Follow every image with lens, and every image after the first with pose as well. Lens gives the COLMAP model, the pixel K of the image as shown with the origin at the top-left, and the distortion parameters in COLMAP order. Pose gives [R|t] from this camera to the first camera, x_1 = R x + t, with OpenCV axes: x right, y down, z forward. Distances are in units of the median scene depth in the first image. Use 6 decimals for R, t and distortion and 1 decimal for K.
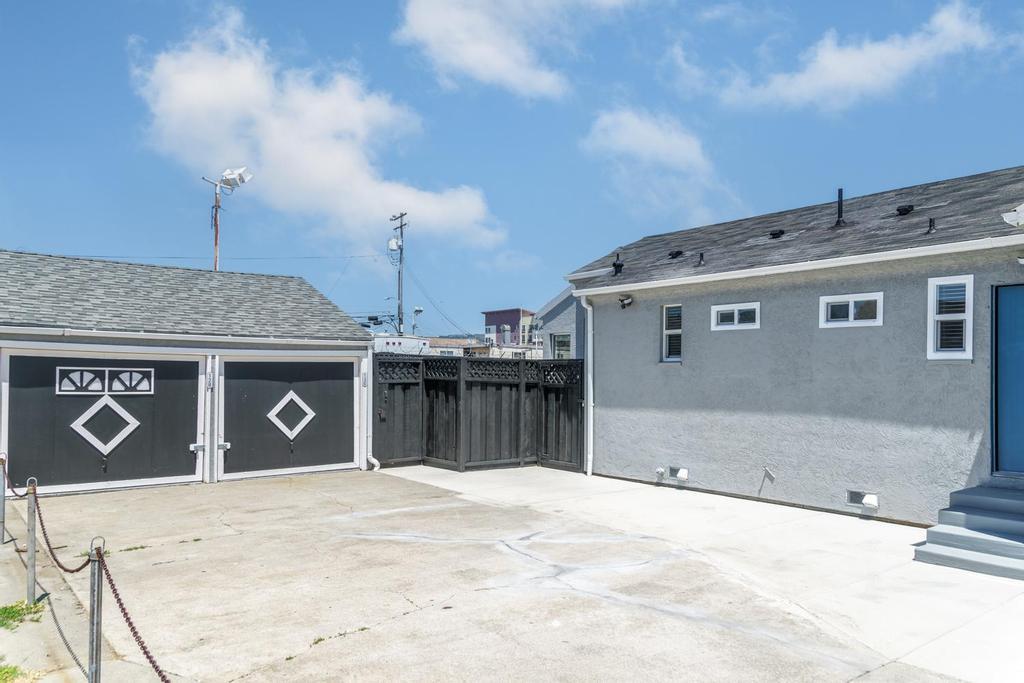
lens RADIAL K [[717.6, 0, 511.4], [0, 717.6, 348.7], [0, 0, 1]] dist [0.000962, -0.001227]
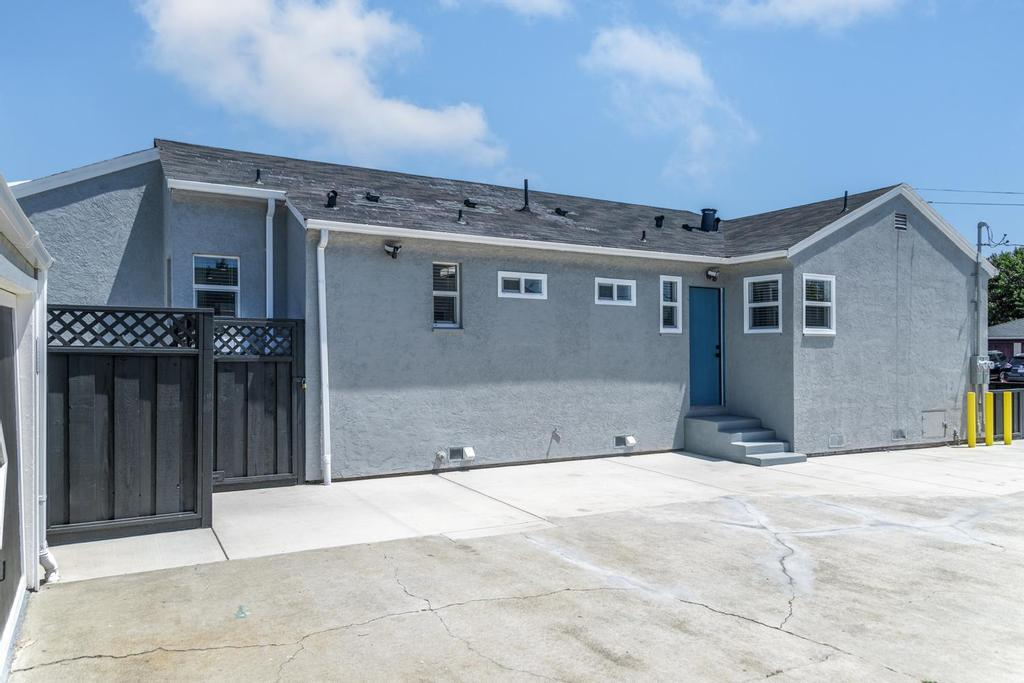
lens RADIAL K [[717.6, 0, 511.4], [0, 717.6, 338.7], [0, 0, 1]] dist [0.000962, -0.001227]
pose [[0.156116, 0.001297, 0.987738, -0.714895], [-0.043093, 0.999056, 0.005499, 0.026231], [-0.986798, -0.043423, 0.156025, 0.899254]]
